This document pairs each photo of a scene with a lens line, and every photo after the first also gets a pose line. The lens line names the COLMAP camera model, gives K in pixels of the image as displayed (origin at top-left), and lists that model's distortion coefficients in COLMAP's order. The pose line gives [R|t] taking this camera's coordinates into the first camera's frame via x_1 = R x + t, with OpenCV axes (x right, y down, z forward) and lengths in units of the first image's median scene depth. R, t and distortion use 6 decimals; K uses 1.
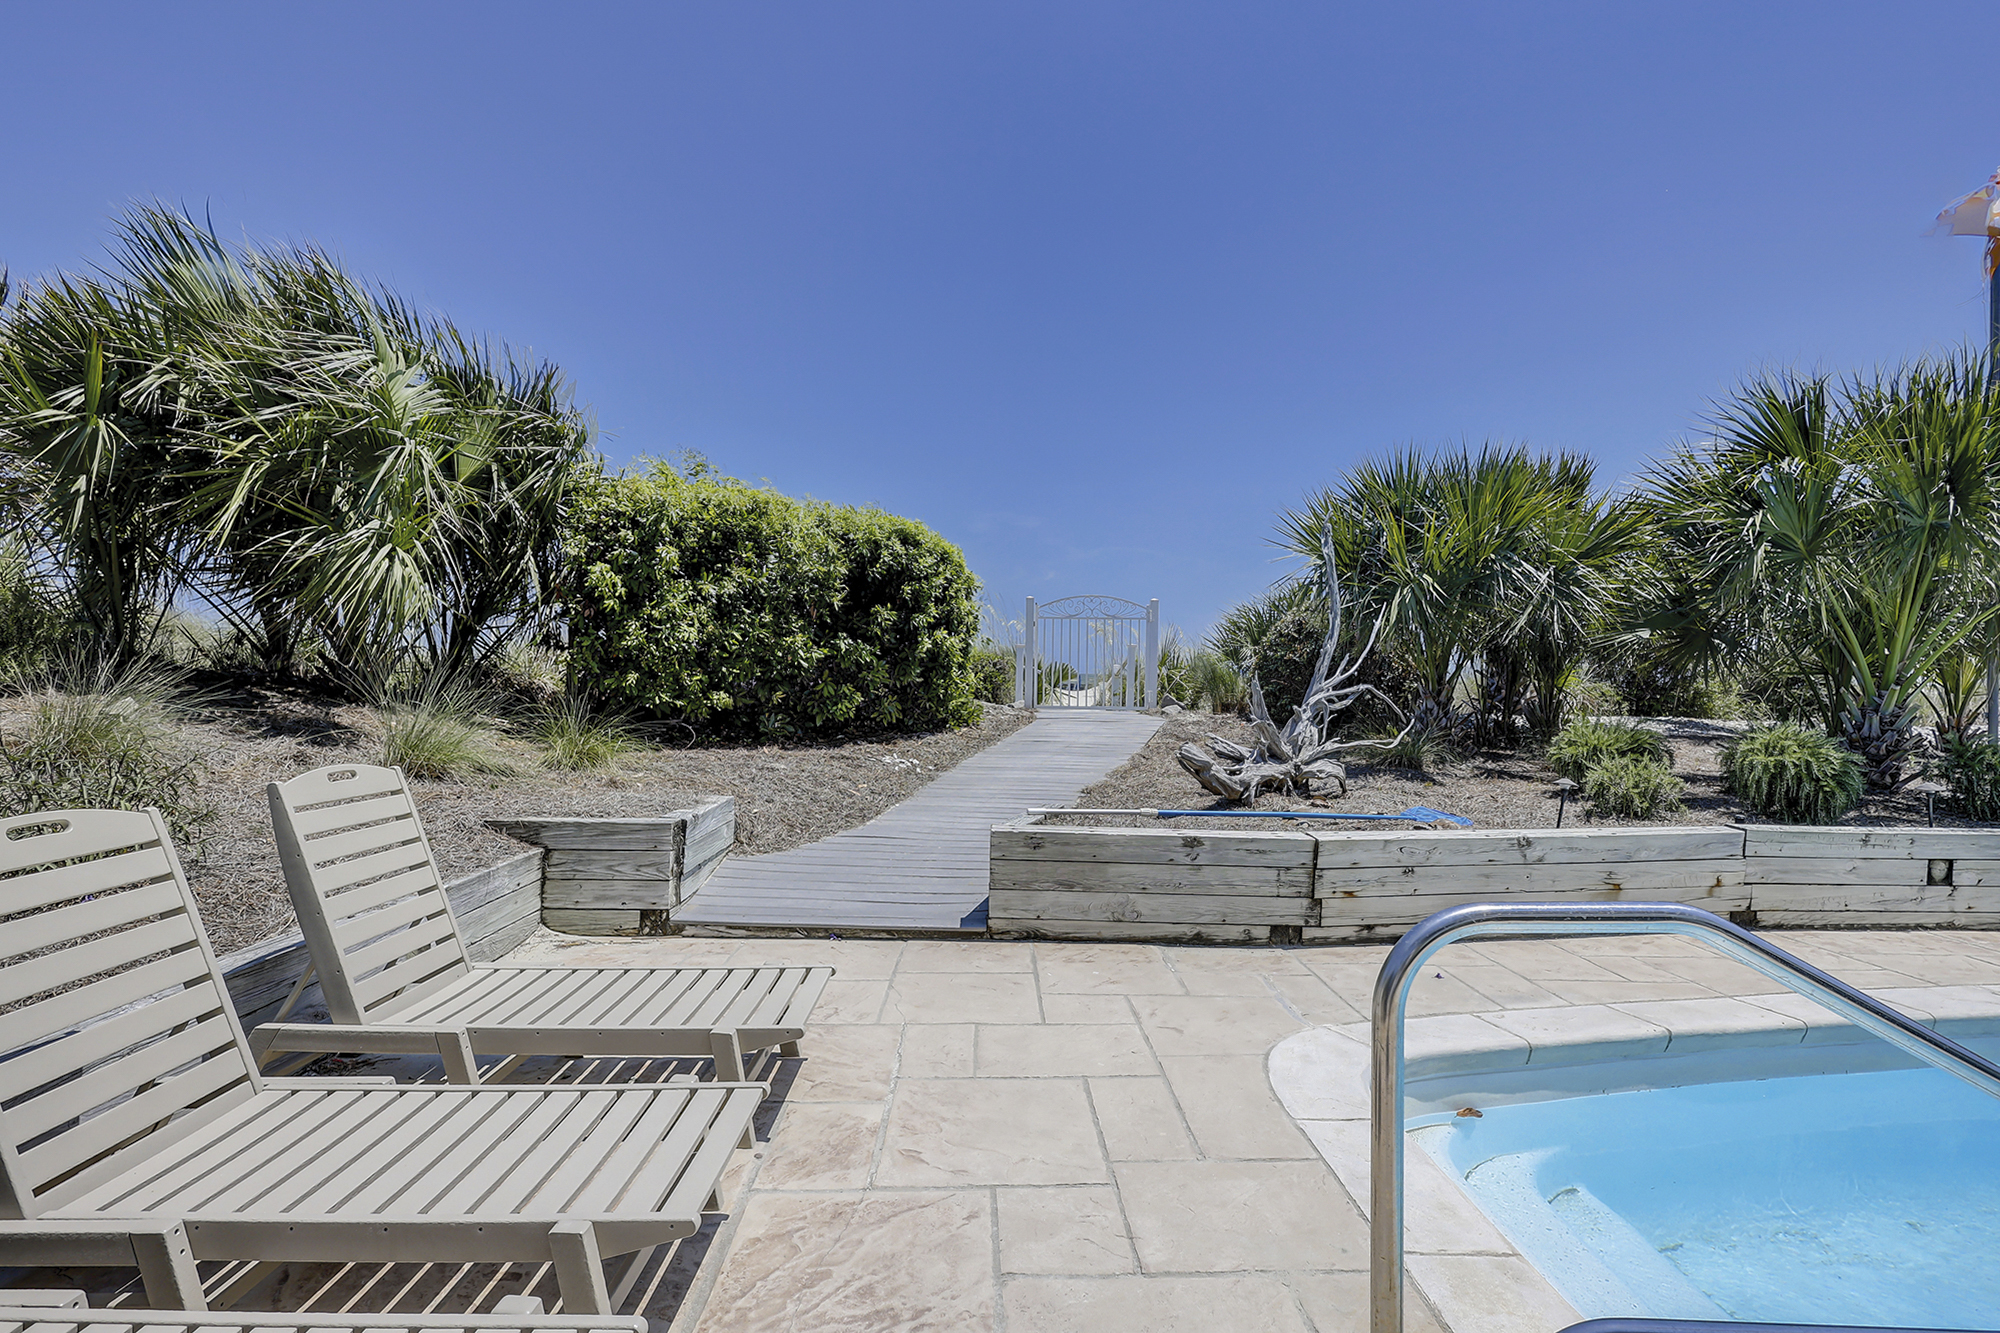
lens RADIAL K [[930.3, 0, 1007.4], [0, 930.3, 669.8], [0, 0, 1]] dist [-0.001663, 0.000542]
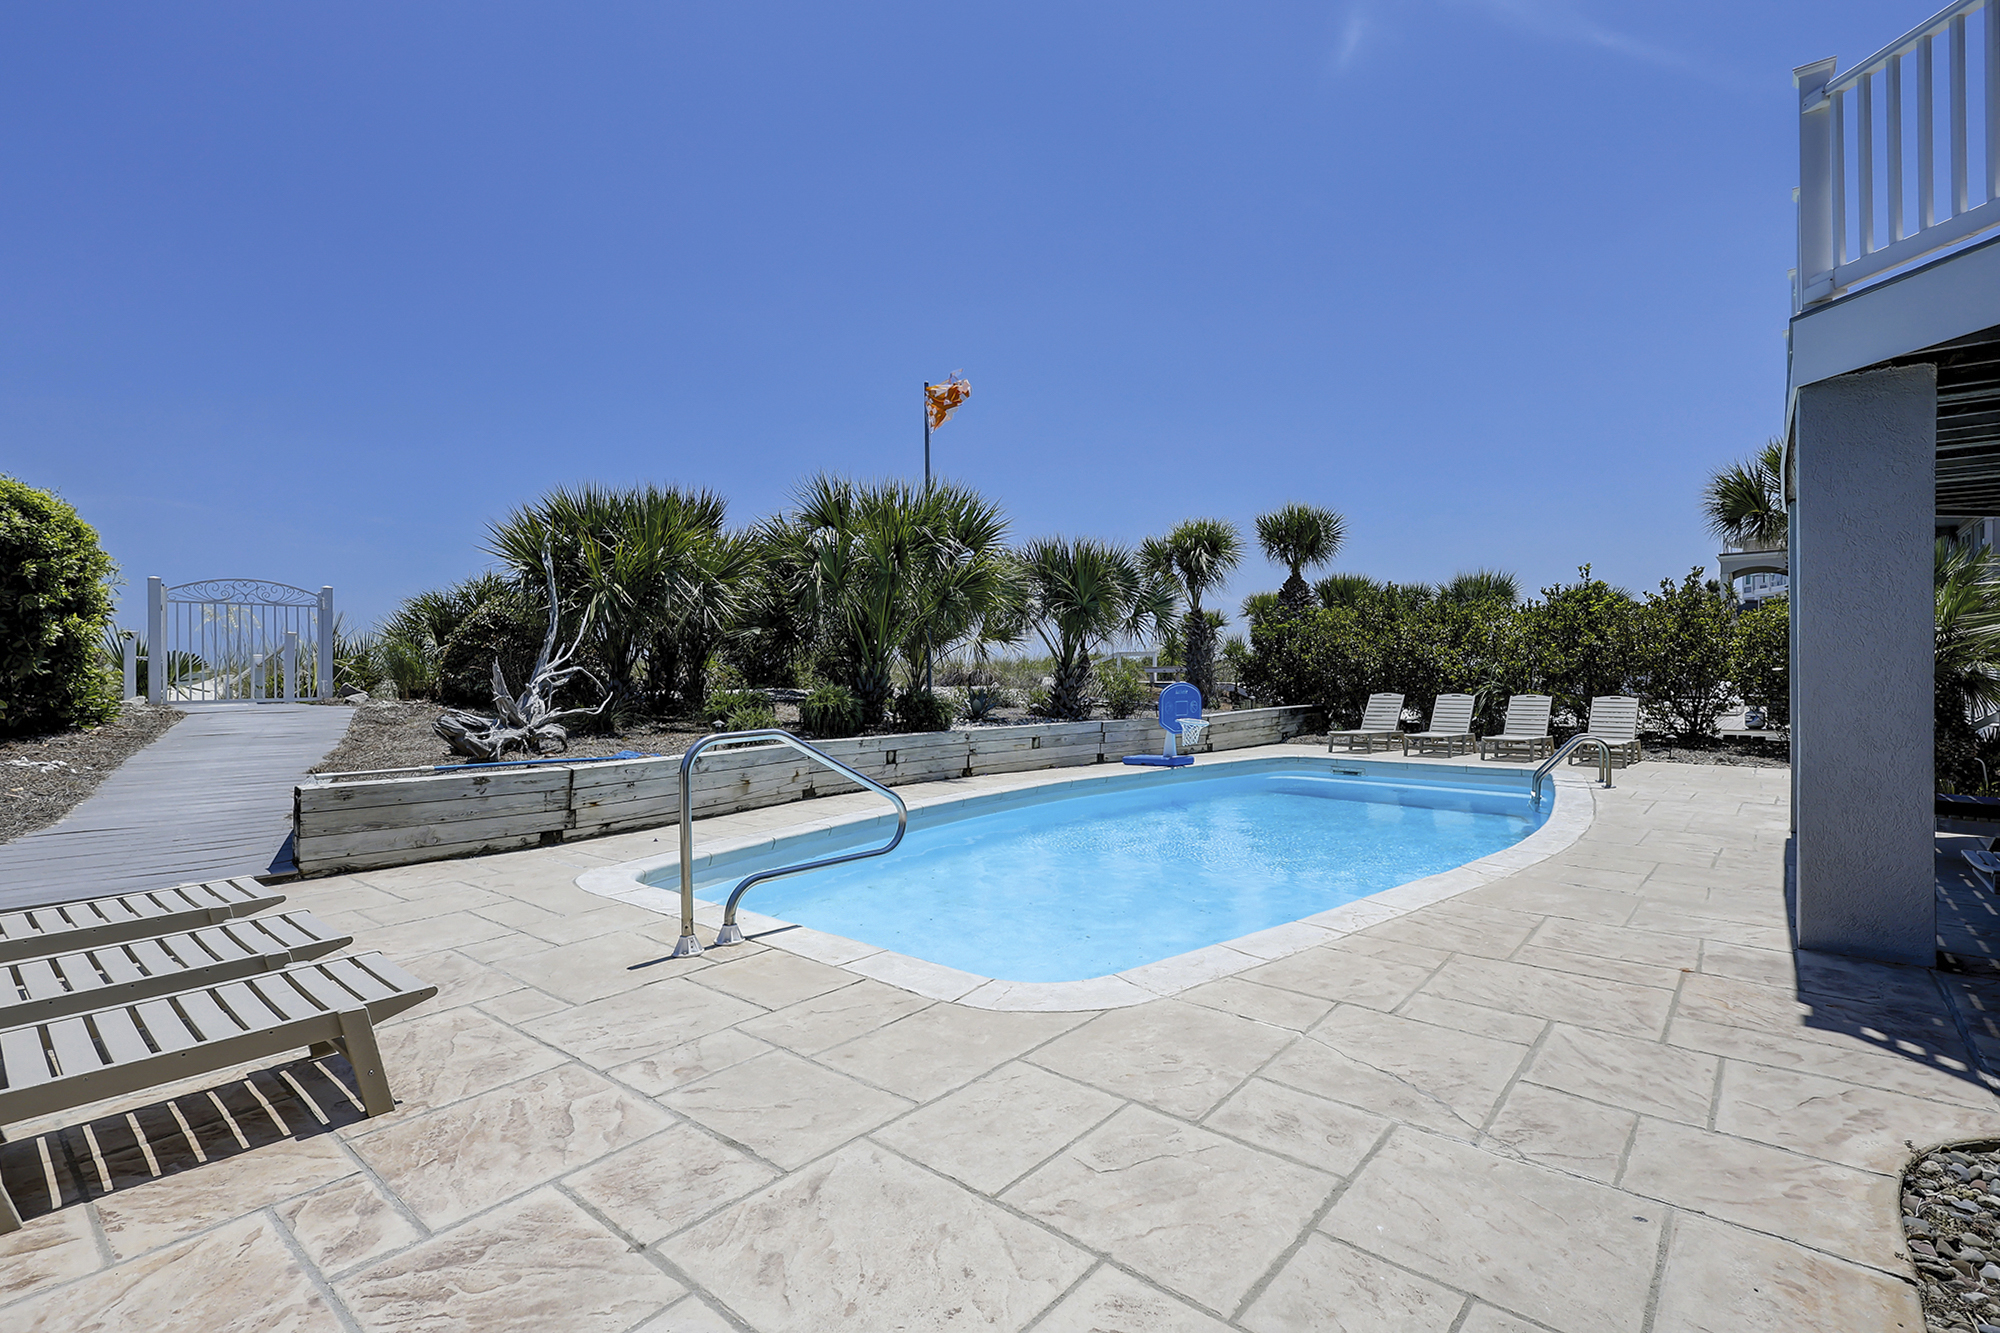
lens RADIAL K [[911.7, 0, 1011.0], [0, 911.7, 670.9], [0, 0, 1]] dist [-0.001159, -0.000238]
pose [[0.640583, -0.020947, 0.767603, -0.208194], [0.010562, 0.999774, 0.018468, 0.004247], [-0.767817, -0.003723, 0.640659, -0.292850]]
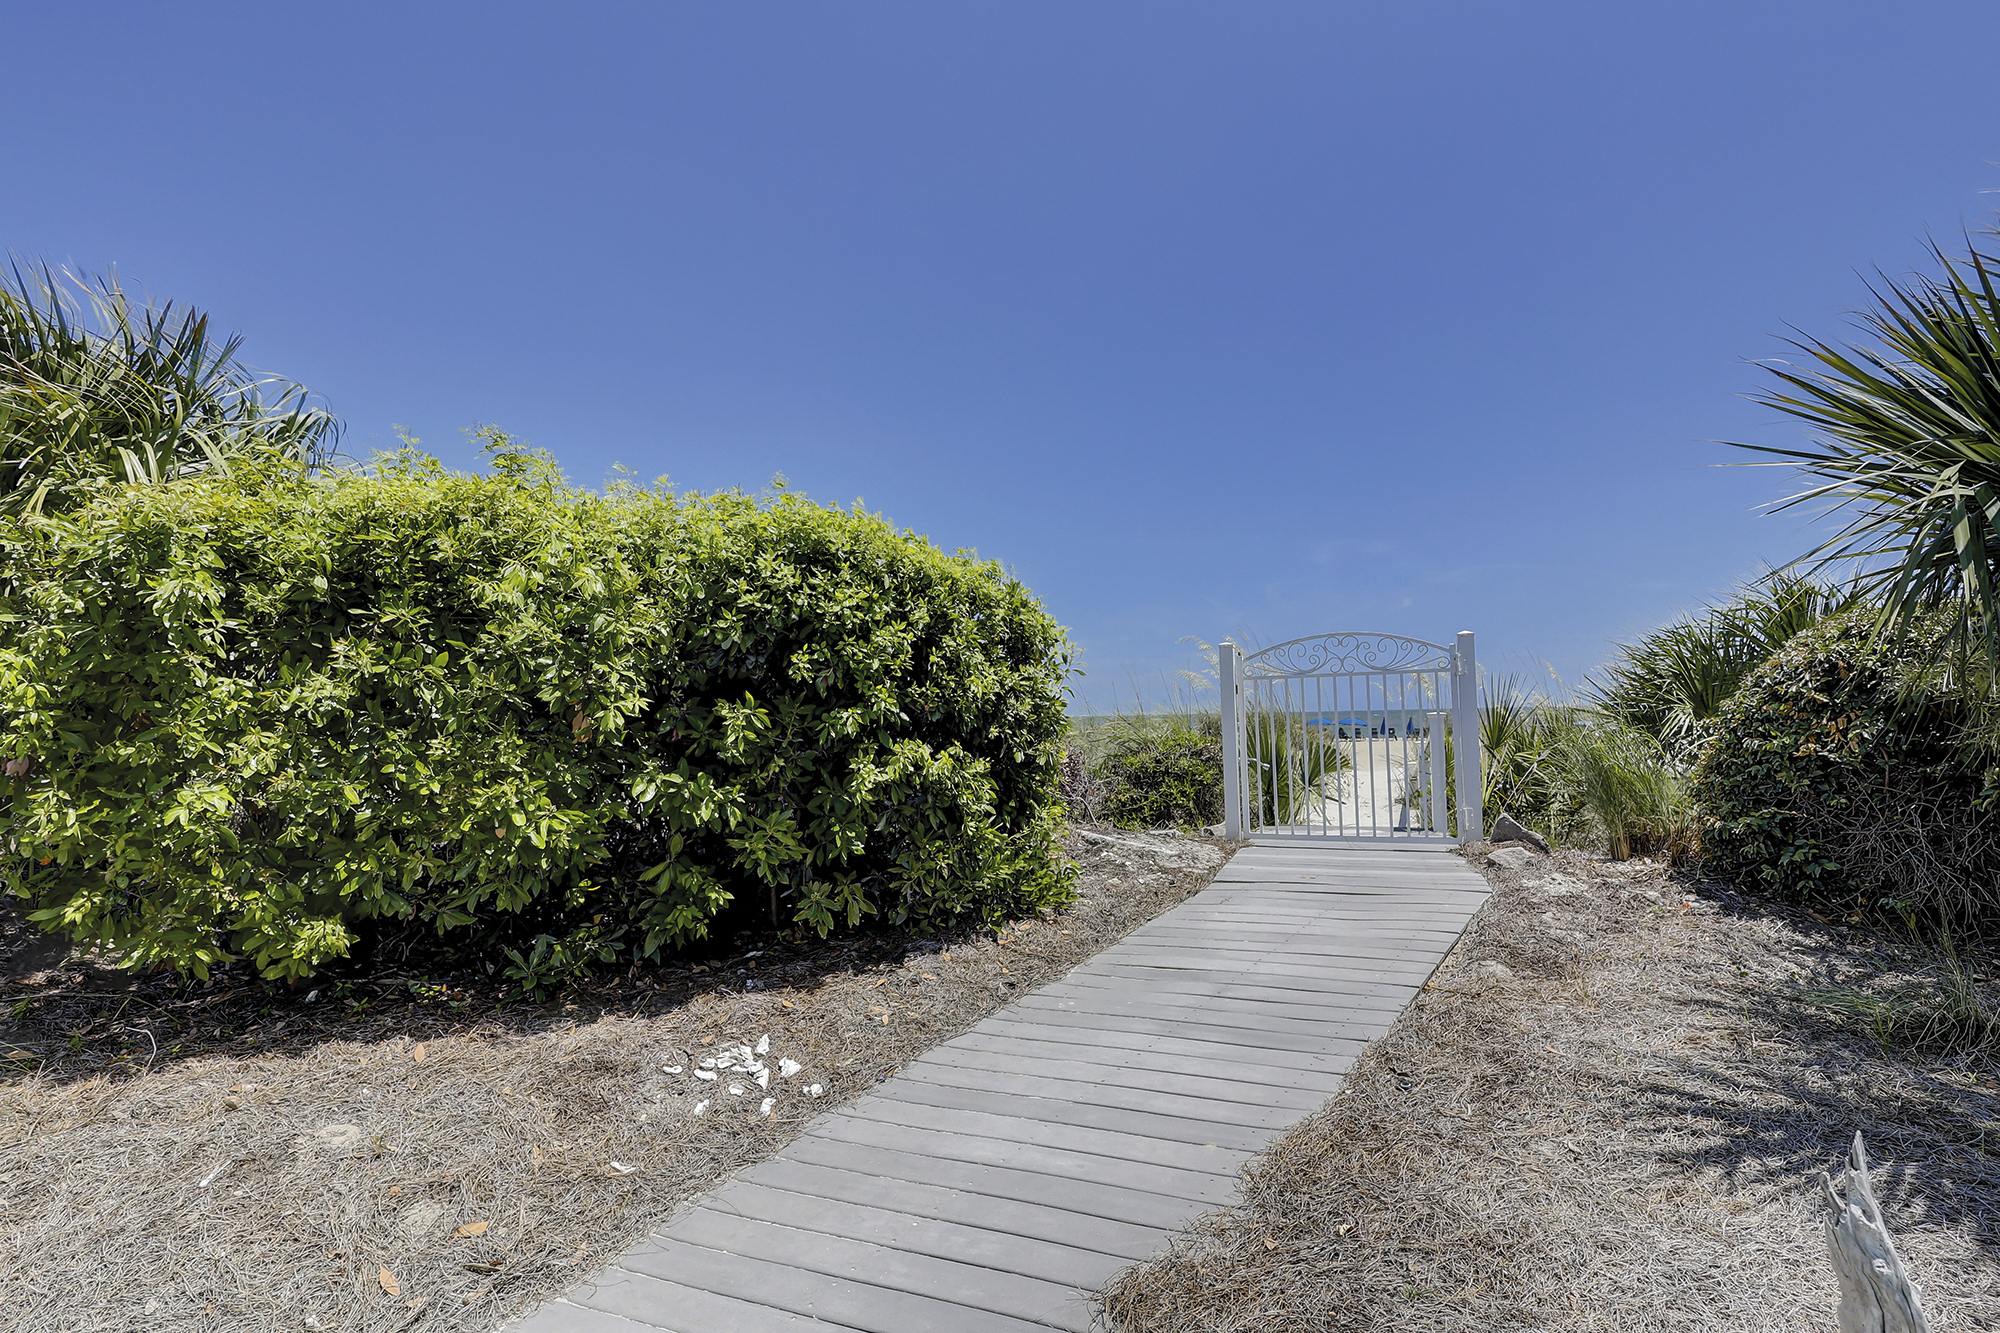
lens RADIAL K [[911.7, 0, 1011.0], [0, 911.7, 670.9], [0, 0, 1]] dist [-0.001159, -0.000238]
pose [[0.931772, -0.056977, -0.358546, 0.178014], [0.040526, 0.997759, -0.053240, -0.064625], [0.360776, 0.035077, 0.931993, 0.739209]]
